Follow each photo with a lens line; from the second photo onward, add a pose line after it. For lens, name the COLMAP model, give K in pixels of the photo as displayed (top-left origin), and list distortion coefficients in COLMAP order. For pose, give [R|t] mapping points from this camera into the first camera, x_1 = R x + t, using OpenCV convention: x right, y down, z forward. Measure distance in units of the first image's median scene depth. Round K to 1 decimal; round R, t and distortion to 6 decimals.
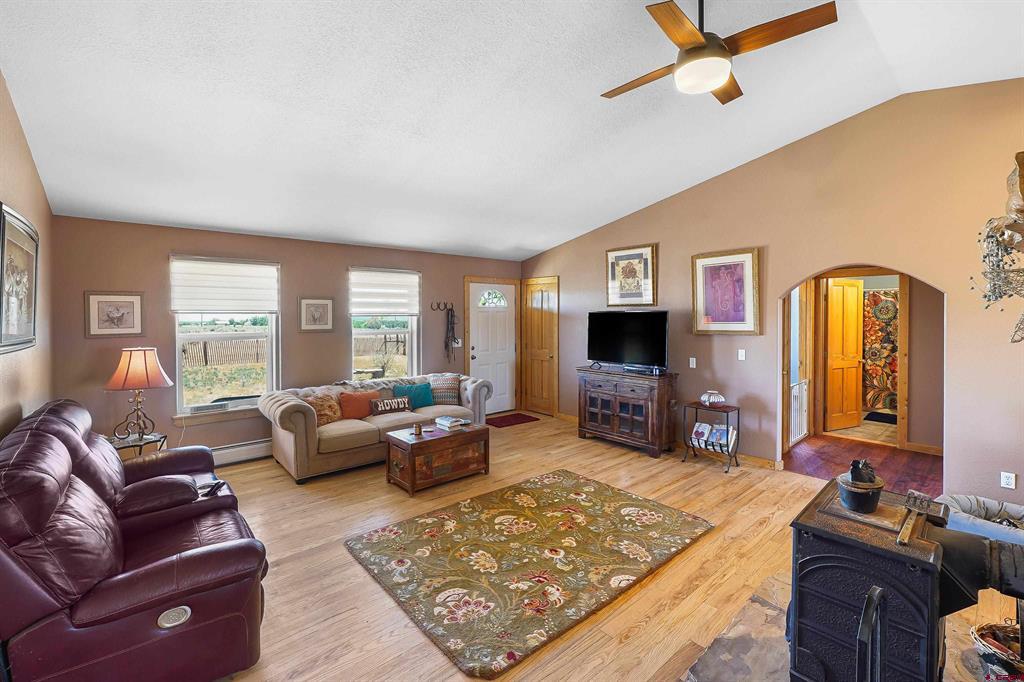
lens RADIAL K [[441.2, 0, 513.5], [0, 441.2, 309.6], [0, 0, 1]] dist [-0.014279, 0.000274]
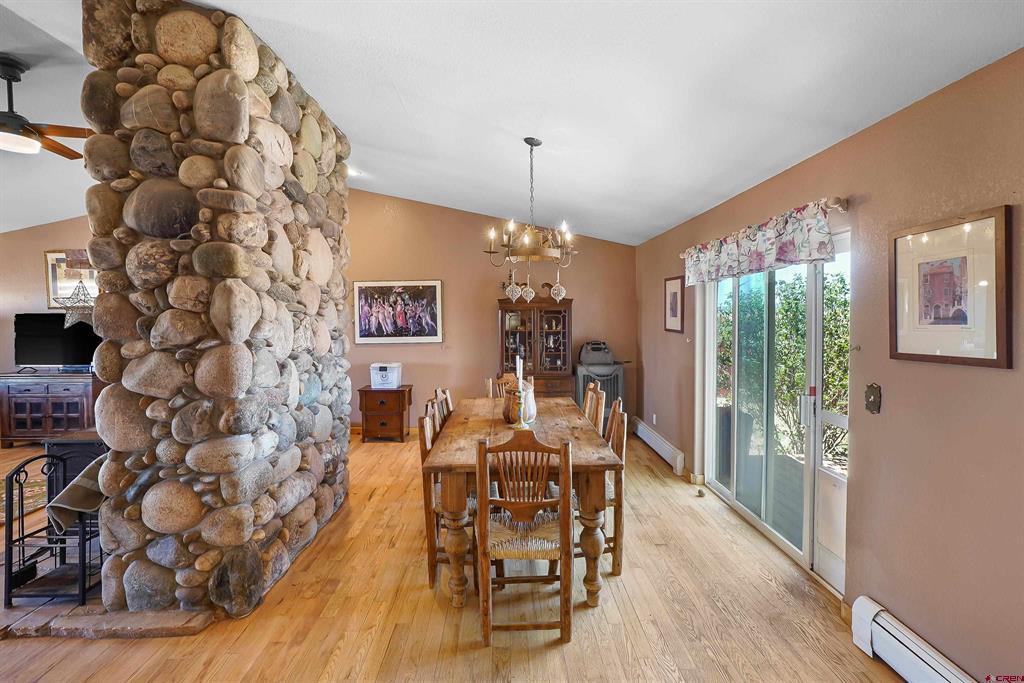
lens RADIAL K [[441.7, 0, 508.1], [0, 441.7, 314.8], [0, 0, 1]] dist [-0.011428, 0.000523]
pose [[0.656721, -0.002830, 0.754128, 0.222470], [-0.004093, 0.999965, 0.007316, -0.006694], [-0.754123, -0.007891, 0.656686, -0.579971]]
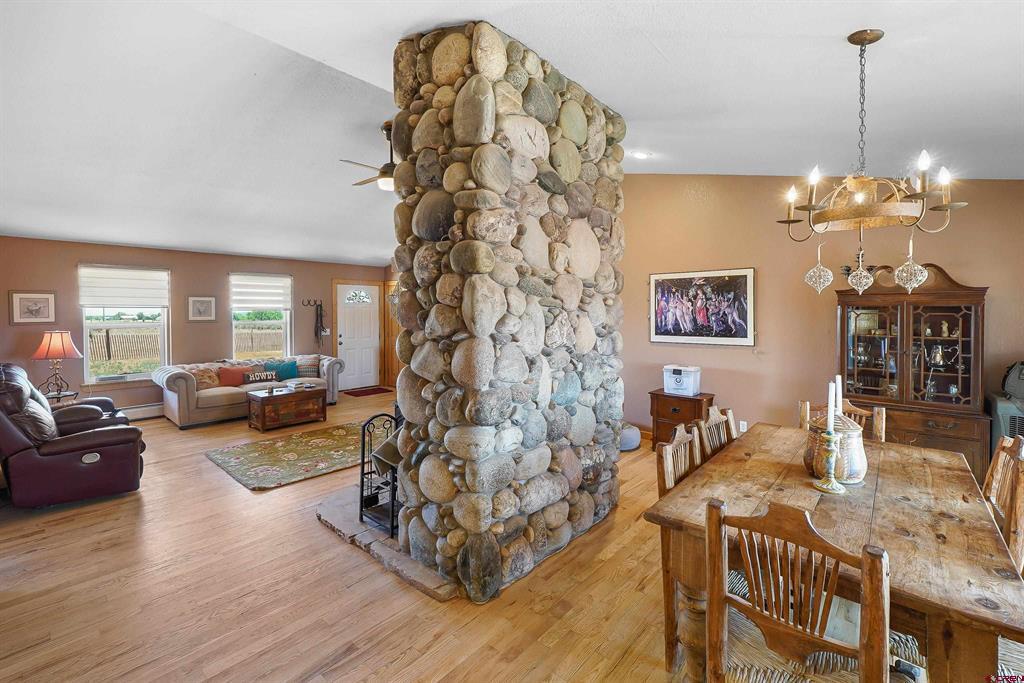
lens RADIAL K [[446.4, 0, 511.0], [0, 446.4, 310.4], [0, 0, 1]] dist [-0.014713, 0.000282]
pose [[0.991899, 0.005134, 0.126925, 0.380497], [-0.006671, 0.999910, 0.011682, -0.006870], [-0.126853, -0.012434, 0.991844, -0.539591]]
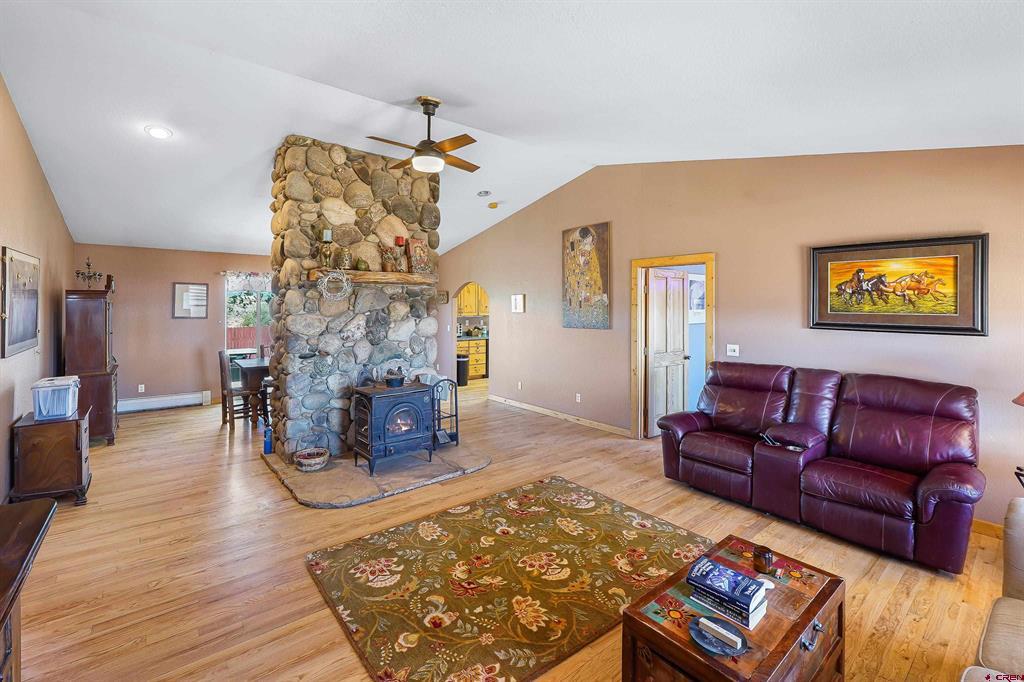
lens RADIAL K [[446.4, 0, 511.0], [0, 446.4, 309.9], [0, 0, 1]] dist [-0.014713, 0.000282]
pose [[-0.999226, -0.000117, 0.039332, 0.025953], [-0.000230, 0.999996, -0.002857, 0.014603], [-0.039331, -0.002864, -0.999222, 1.484718]]
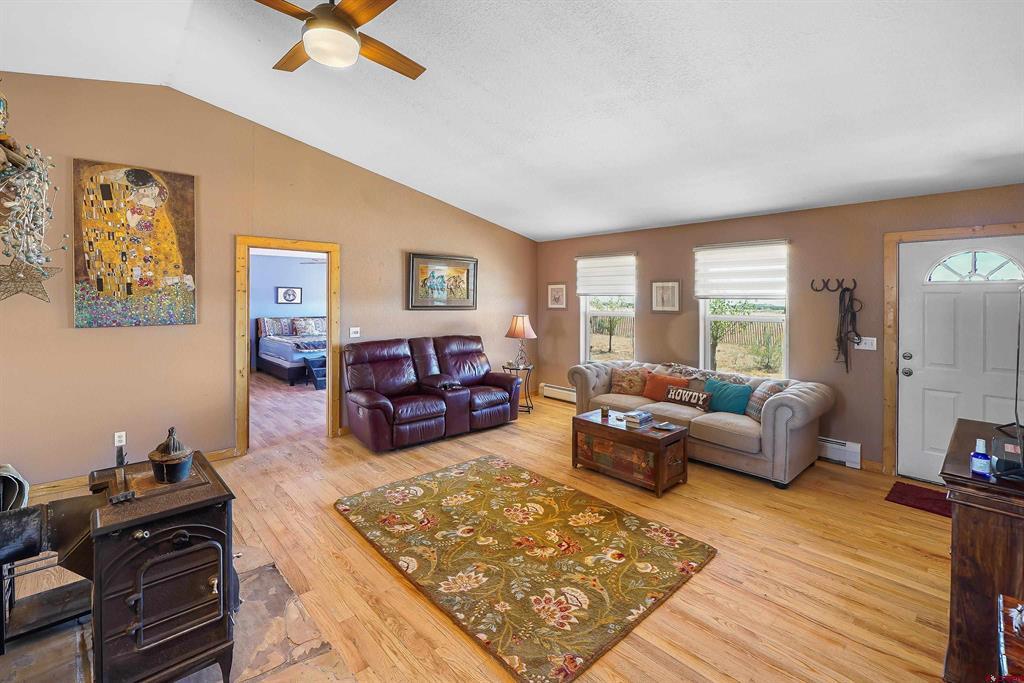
lens RADIAL K [[448.5, 0, 498.5], [0, 448.5, 300.0], [0, 0, 1]] dist [-0.011248, 0.000290]
pose [[0.007403, 0.006912, -0.999949, 0.794689], [0.004244, 0.999967, 0.006944, 0.012736], [0.999964, -0.004296, 0.007373, 0.763417]]
